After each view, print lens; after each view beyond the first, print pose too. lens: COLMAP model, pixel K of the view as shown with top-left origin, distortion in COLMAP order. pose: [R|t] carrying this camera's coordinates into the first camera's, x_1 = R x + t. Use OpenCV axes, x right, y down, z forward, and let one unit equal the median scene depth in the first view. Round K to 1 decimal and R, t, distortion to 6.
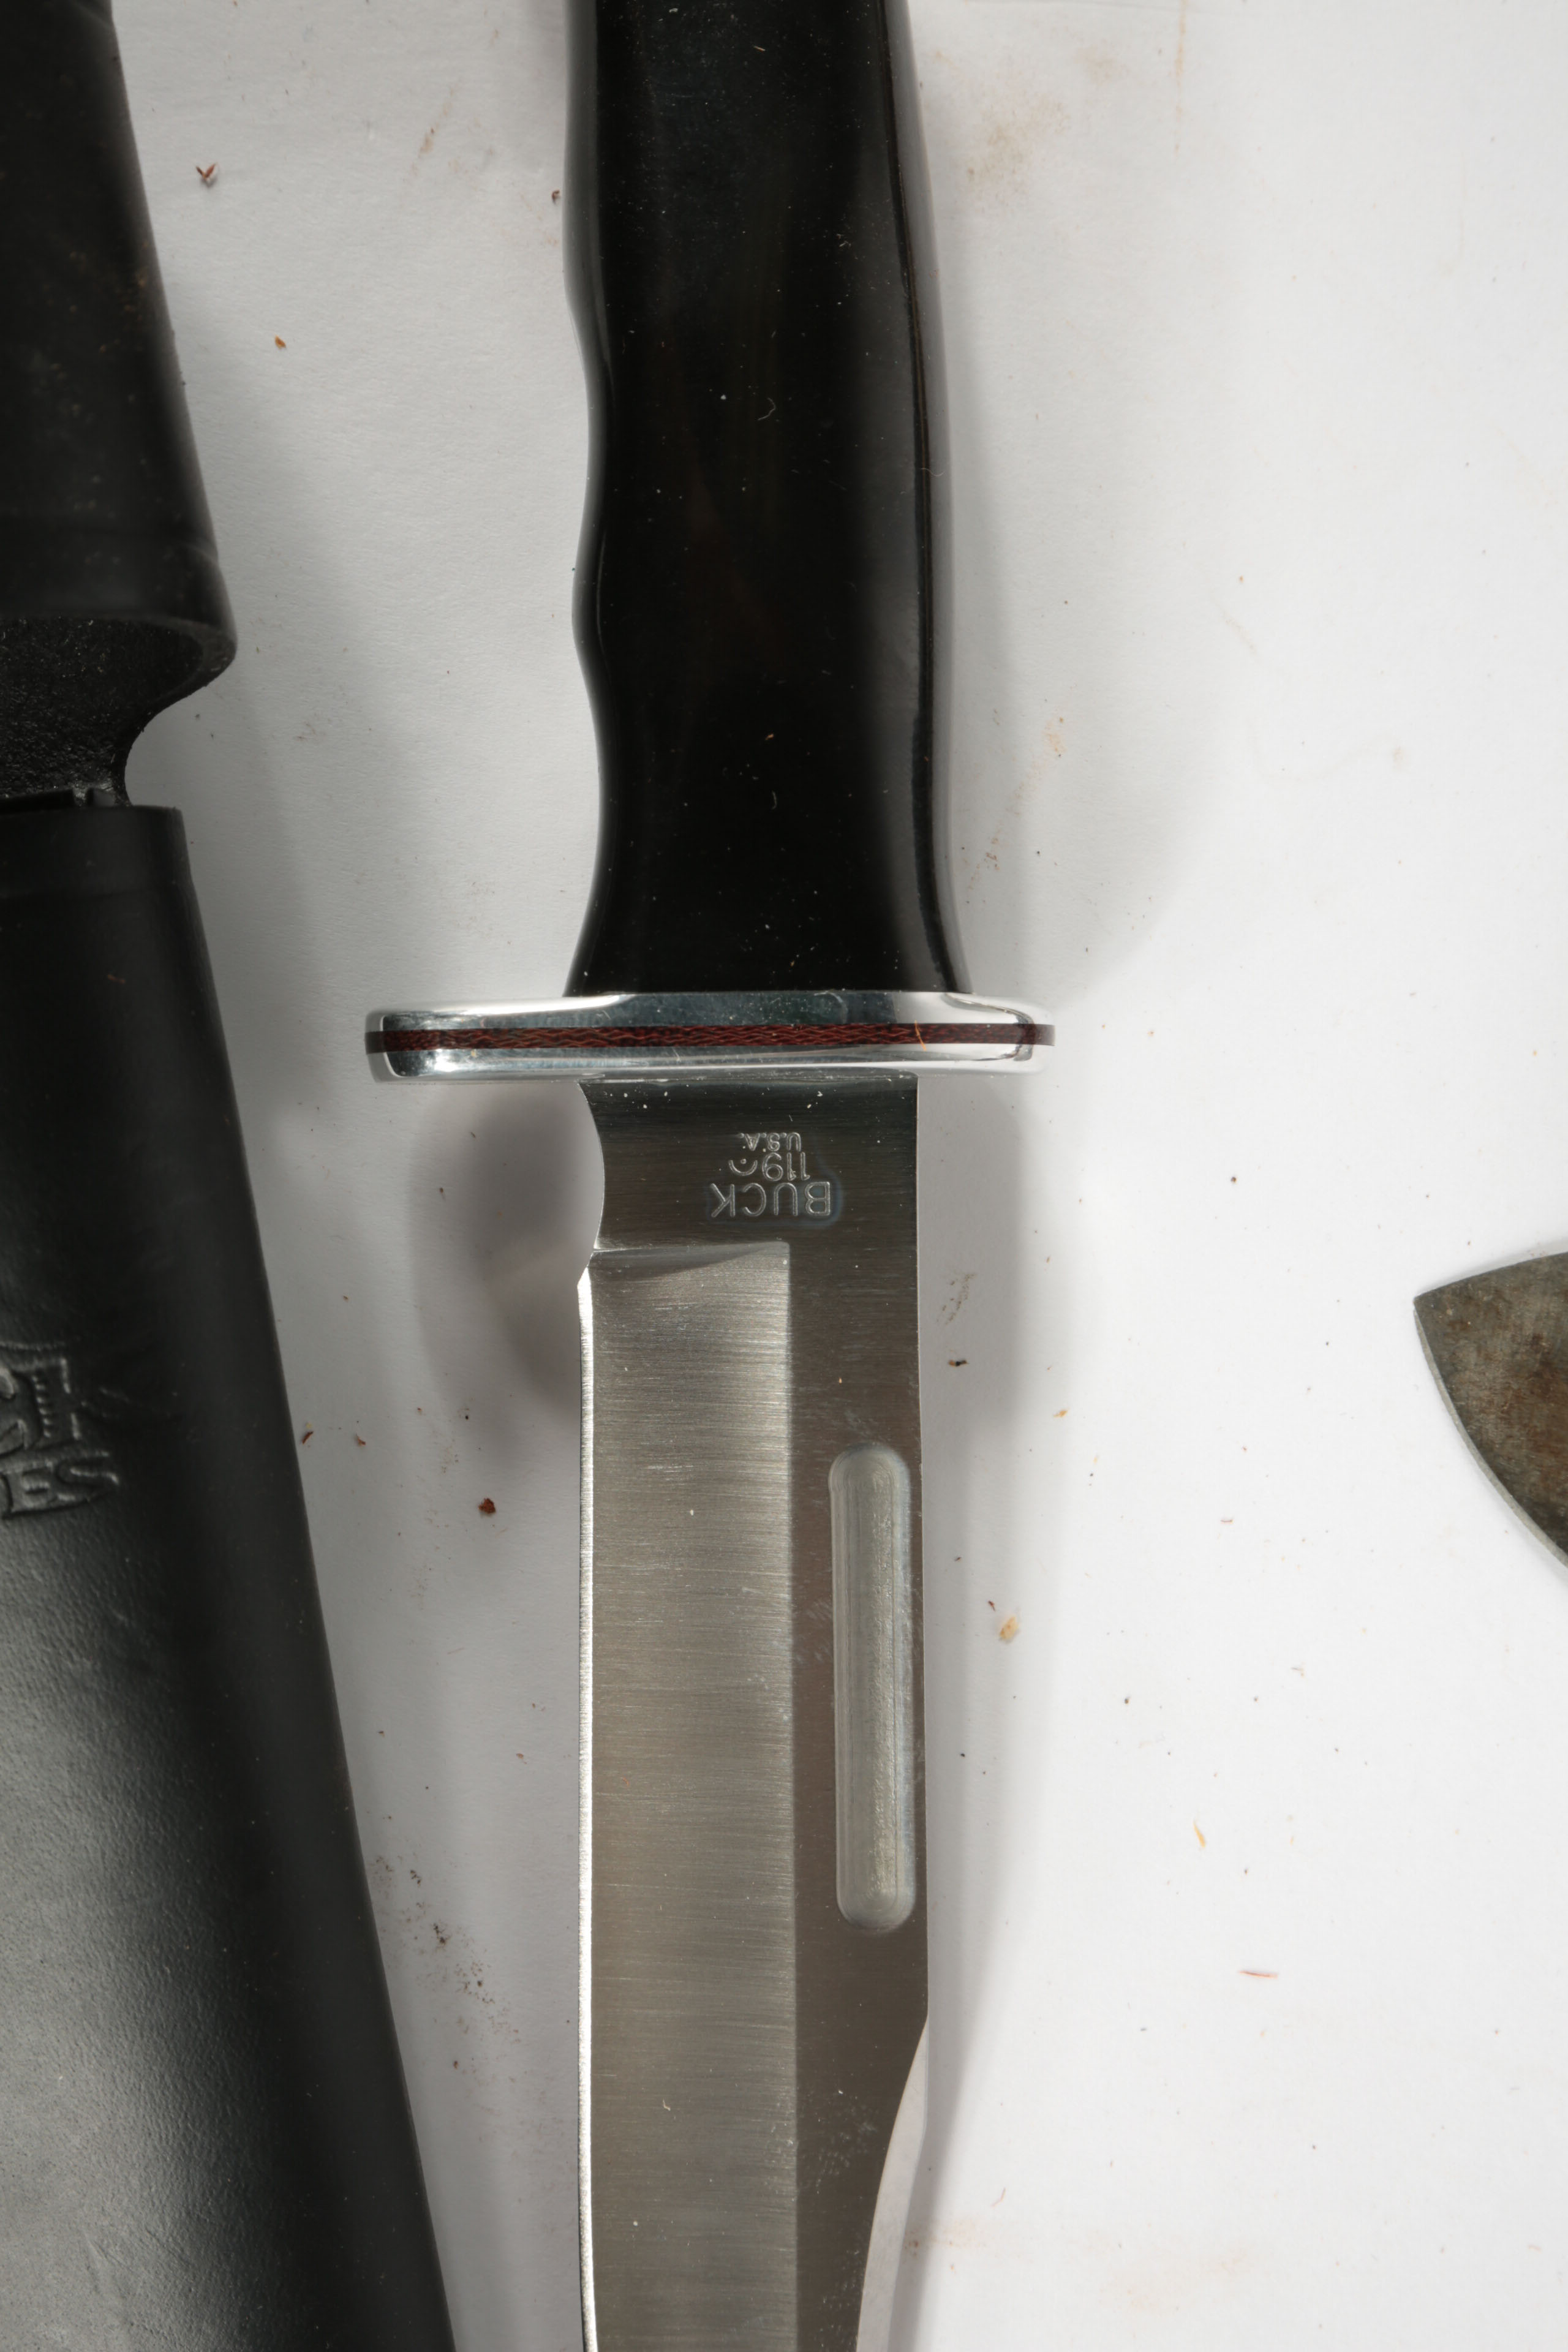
lens RADIAL K [[2172.4, 0, 781.2], [0, 2172.4, 1185.4], [0, 0, 1]] dist [0.022816, 0.015207]
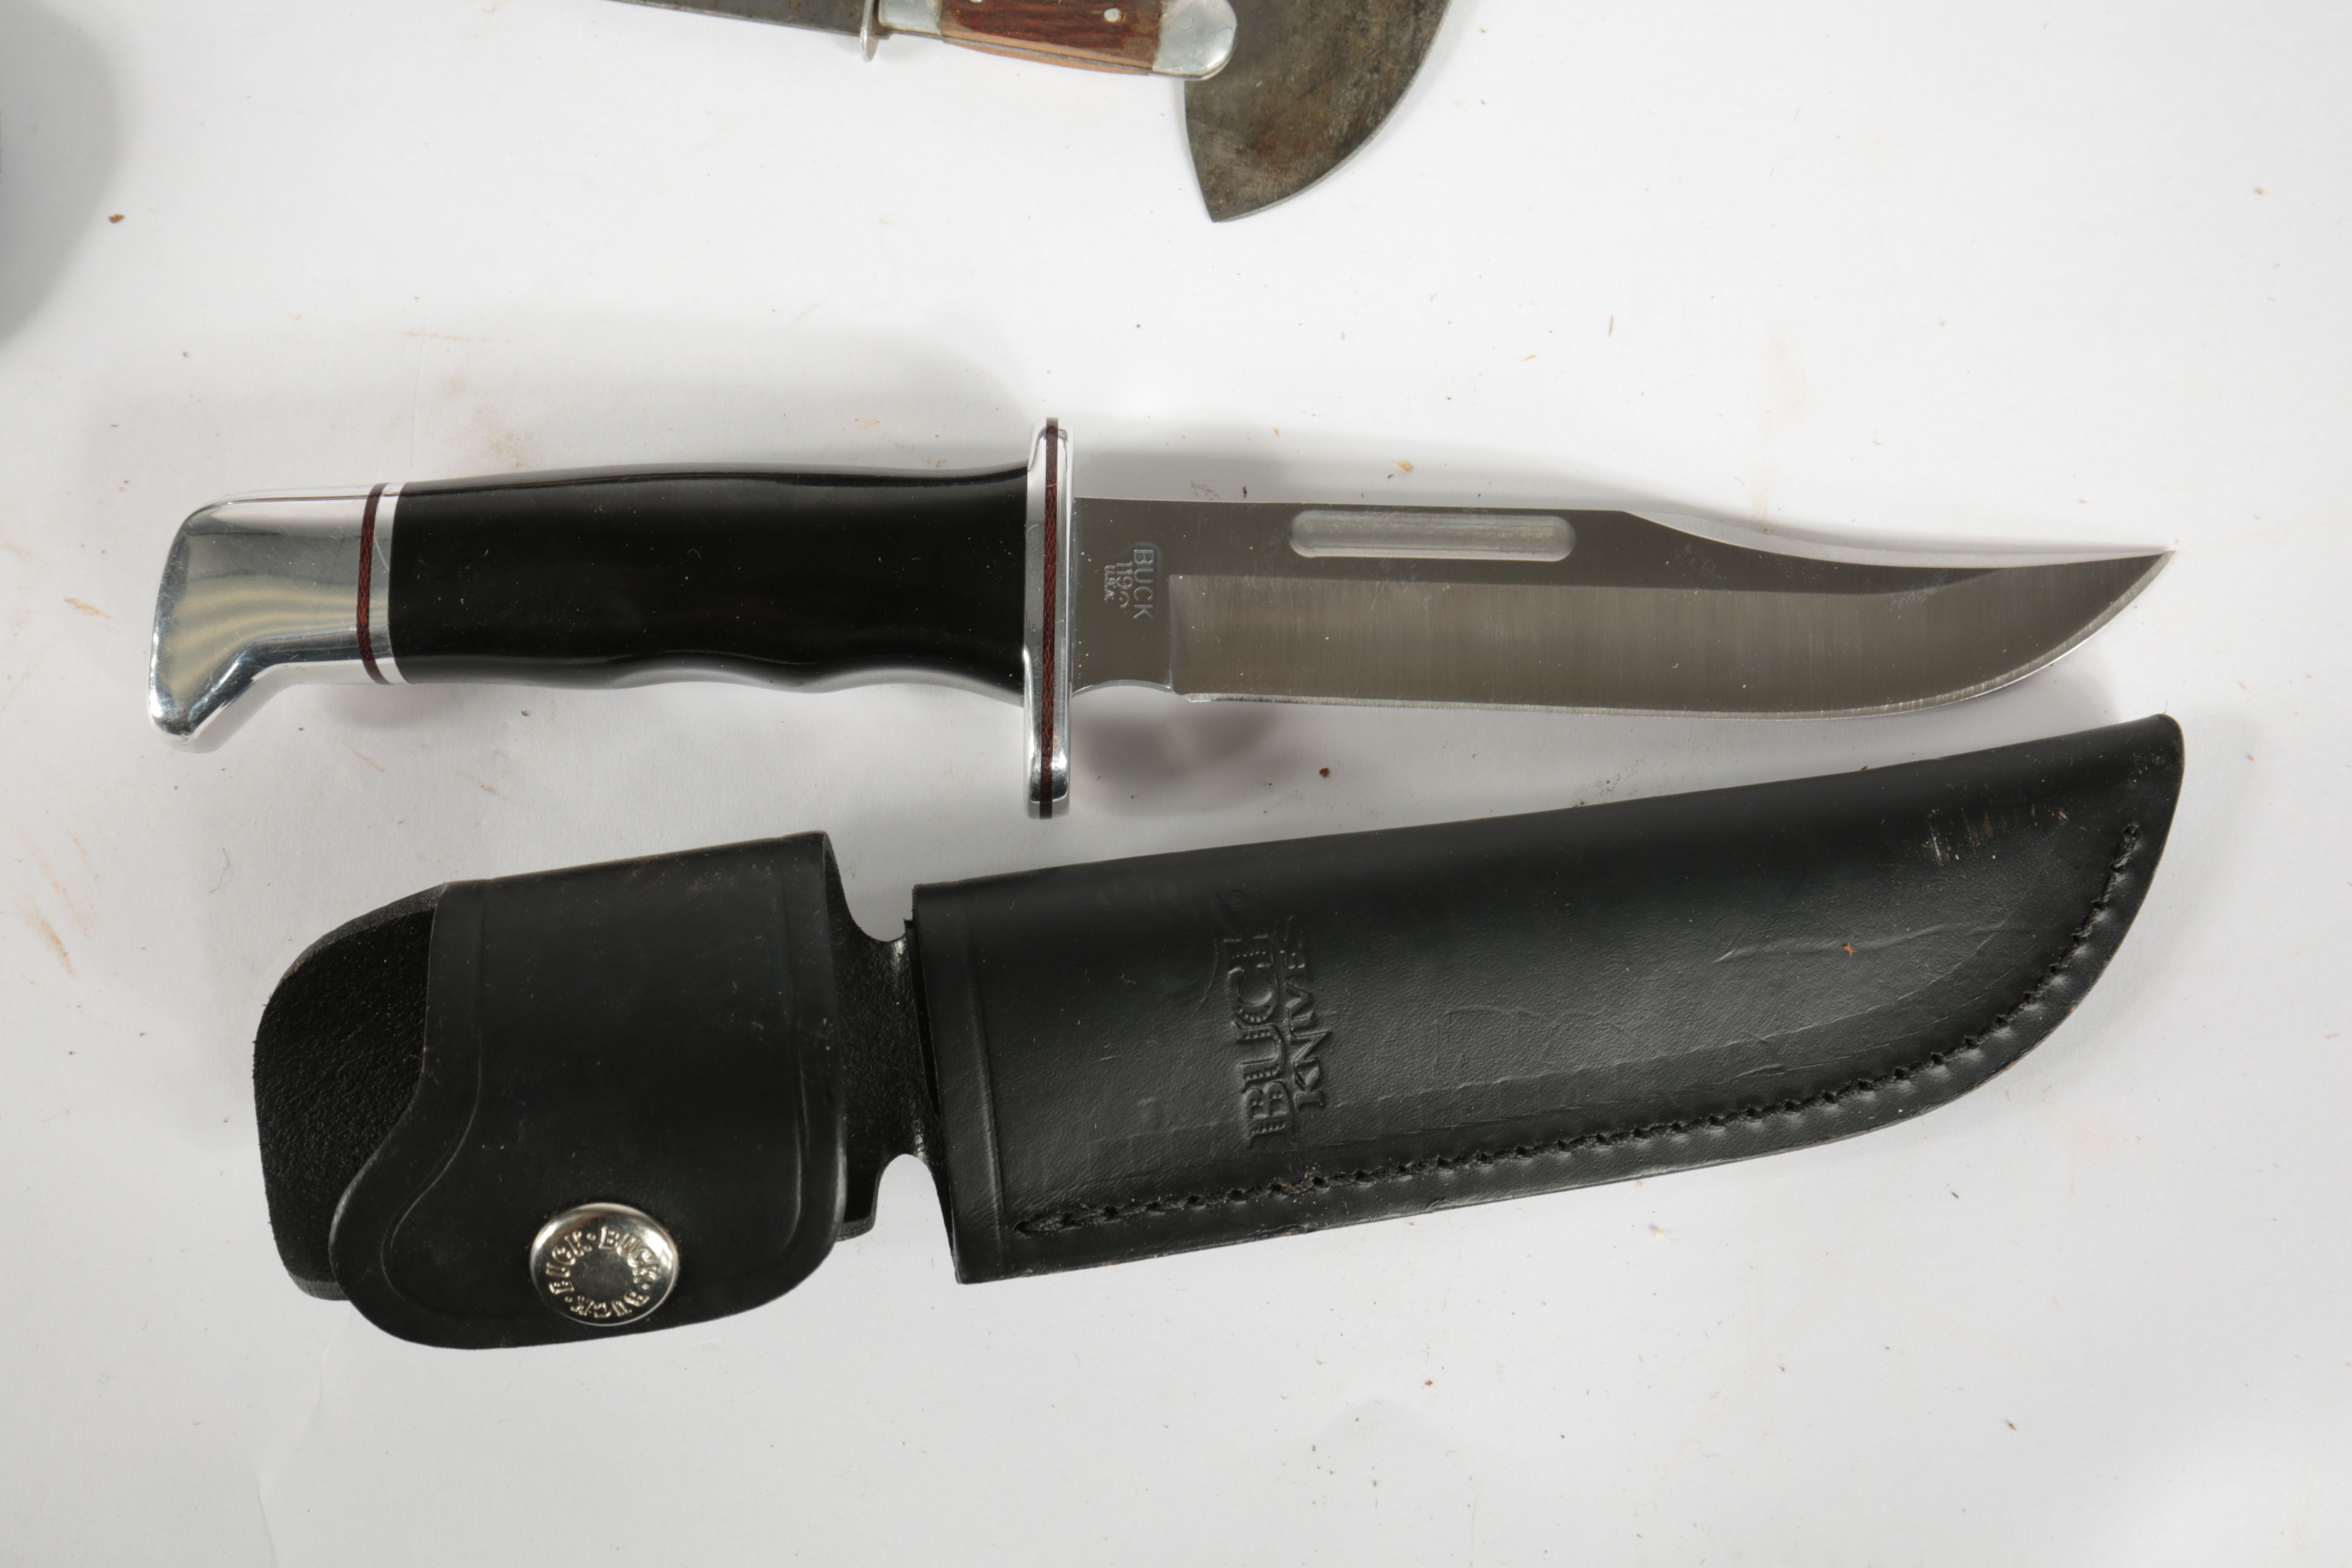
lens RADIAL K [[2172.4, 0, 1181.6], [0, 2172.4, 787.2], [0, 0, 1]] dist [0.022816, 0.015207]
pose [[0.025128, -0.996853, 0.075186, -0.273180], [0.999233, 0.027305, 0.028062, -0.006963], [-0.030027, 0.074423, 0.996775, -0.643970]]
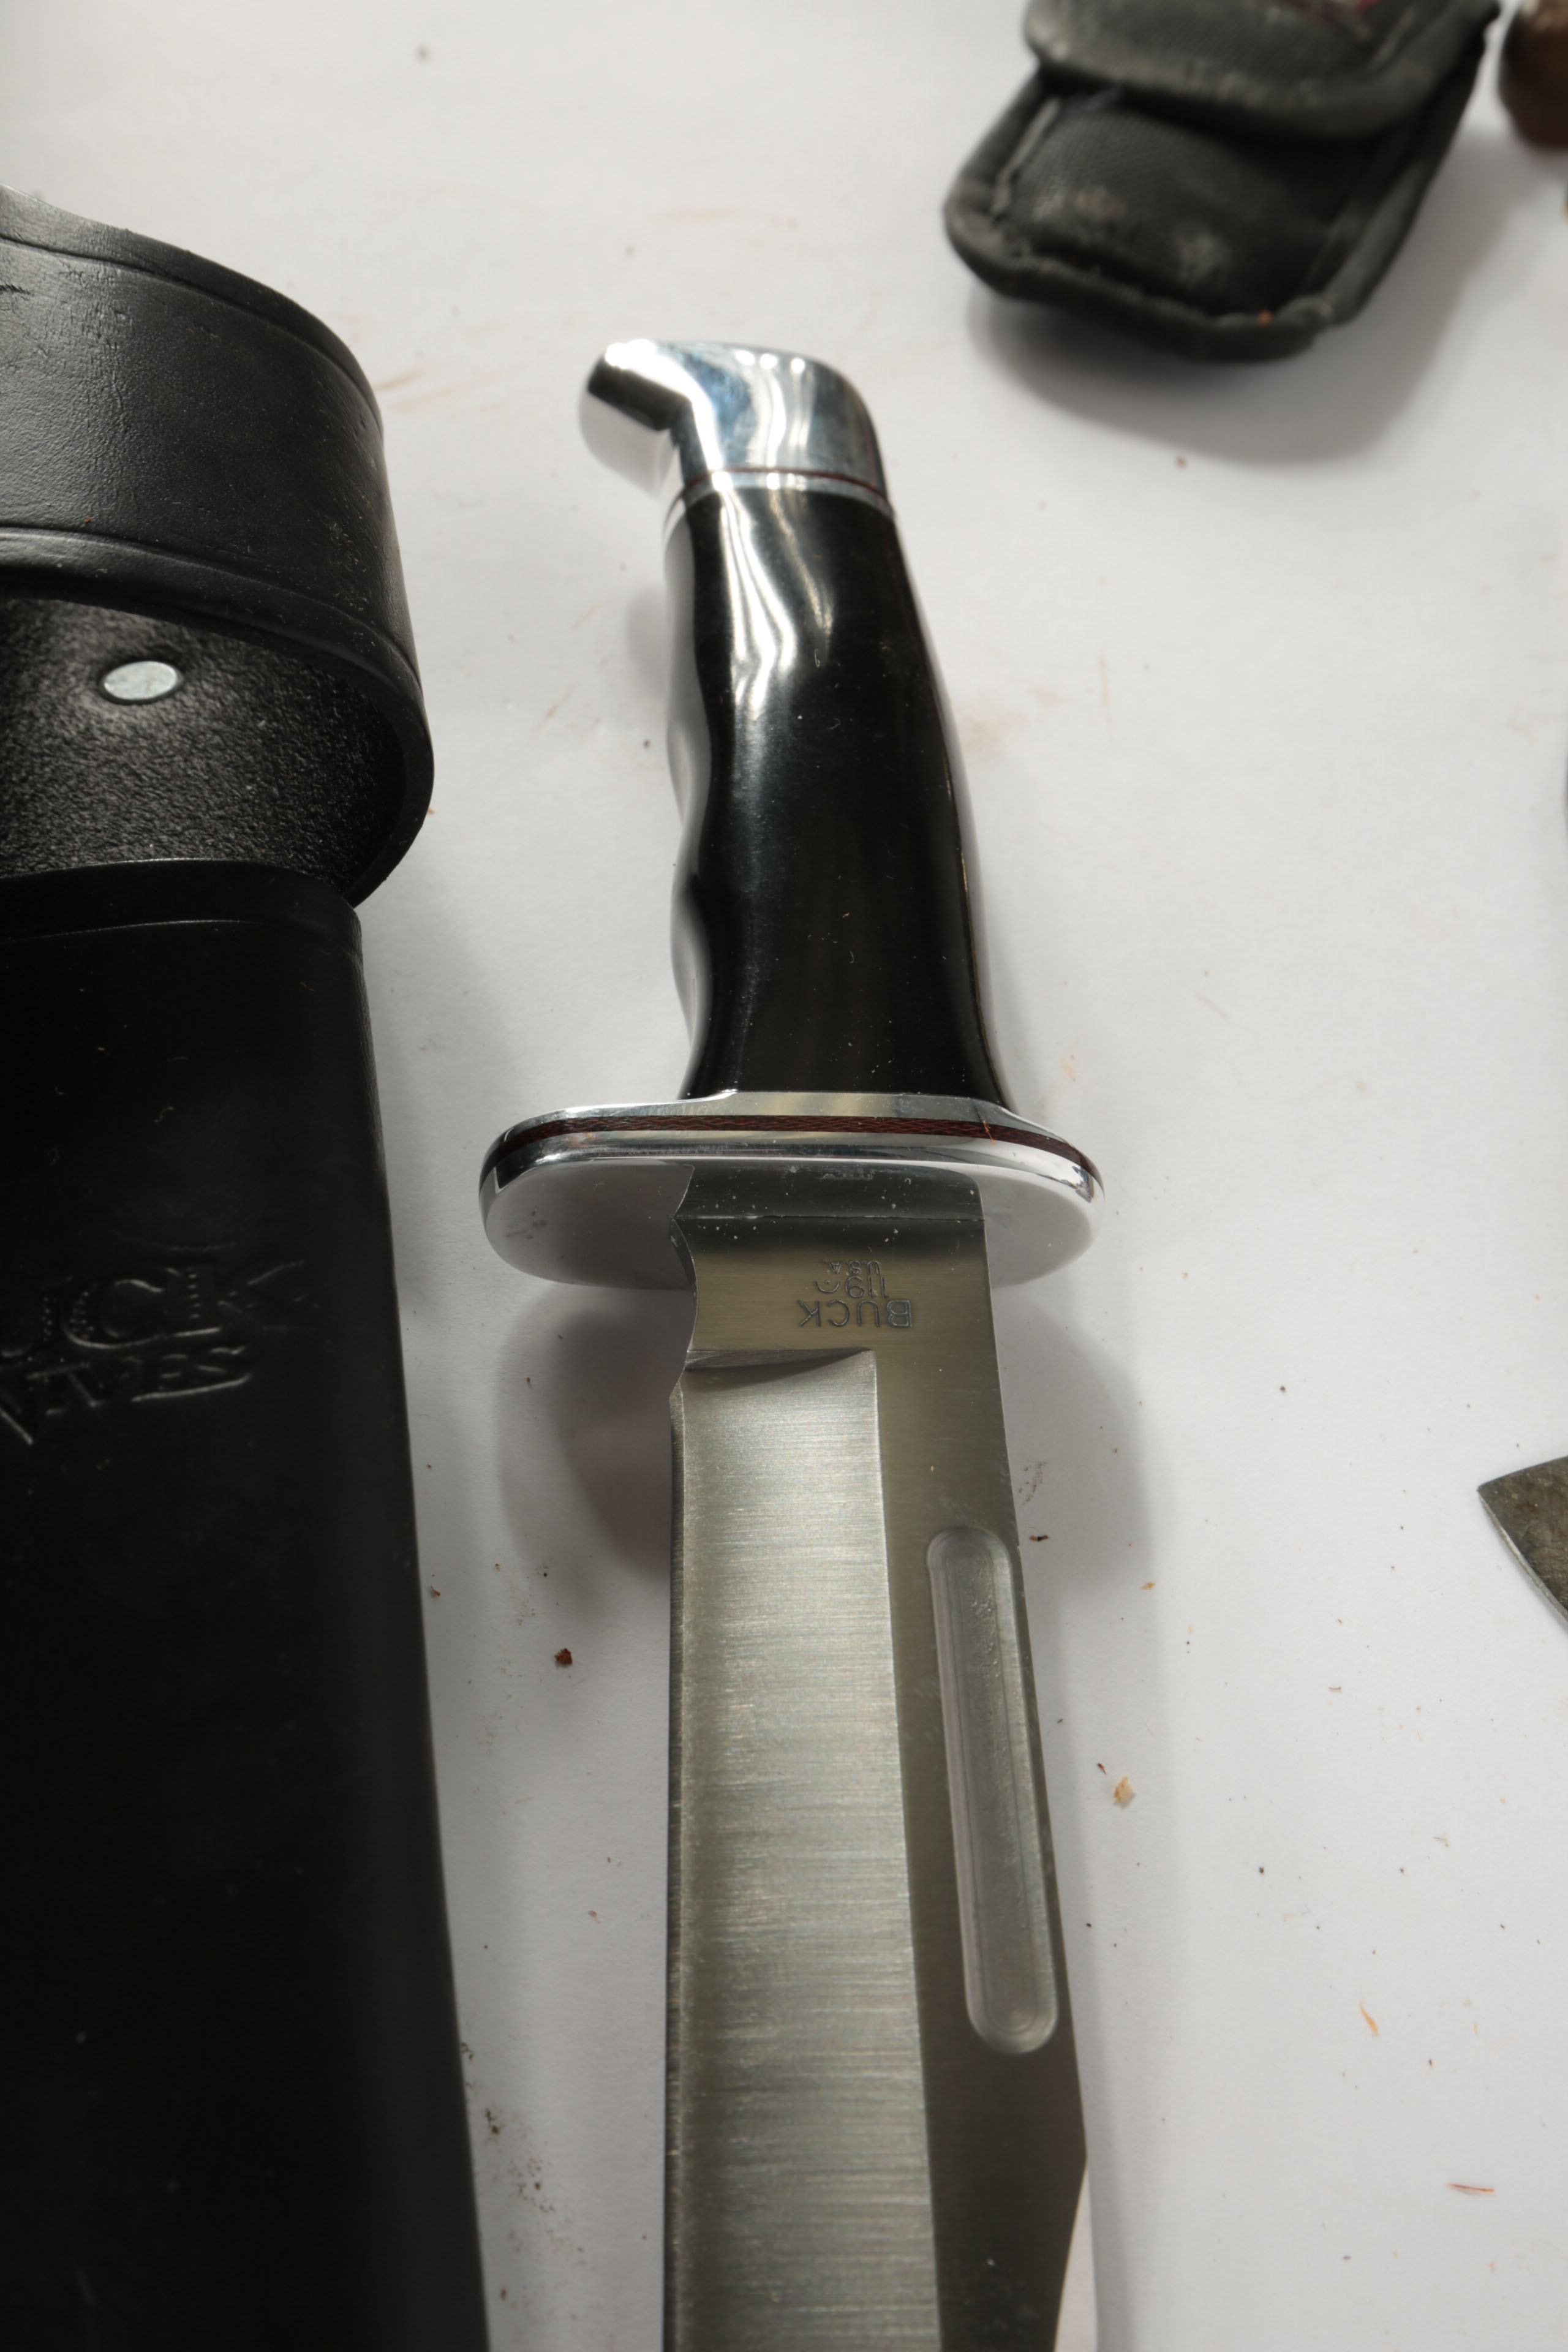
lens RADIAL K [[2172.4, 0, 781.2], [0, 2172.4, 1185.4], [0, 0, 1]] dist [0.022816, 0.015207]
pose [[0.999001, 0.000086, 0.044677, -0.082717], [0.026629, 0.801810, -0.596986, 0.552491], [-0.035874, 0.597579, 0.801007, 0.112067]]
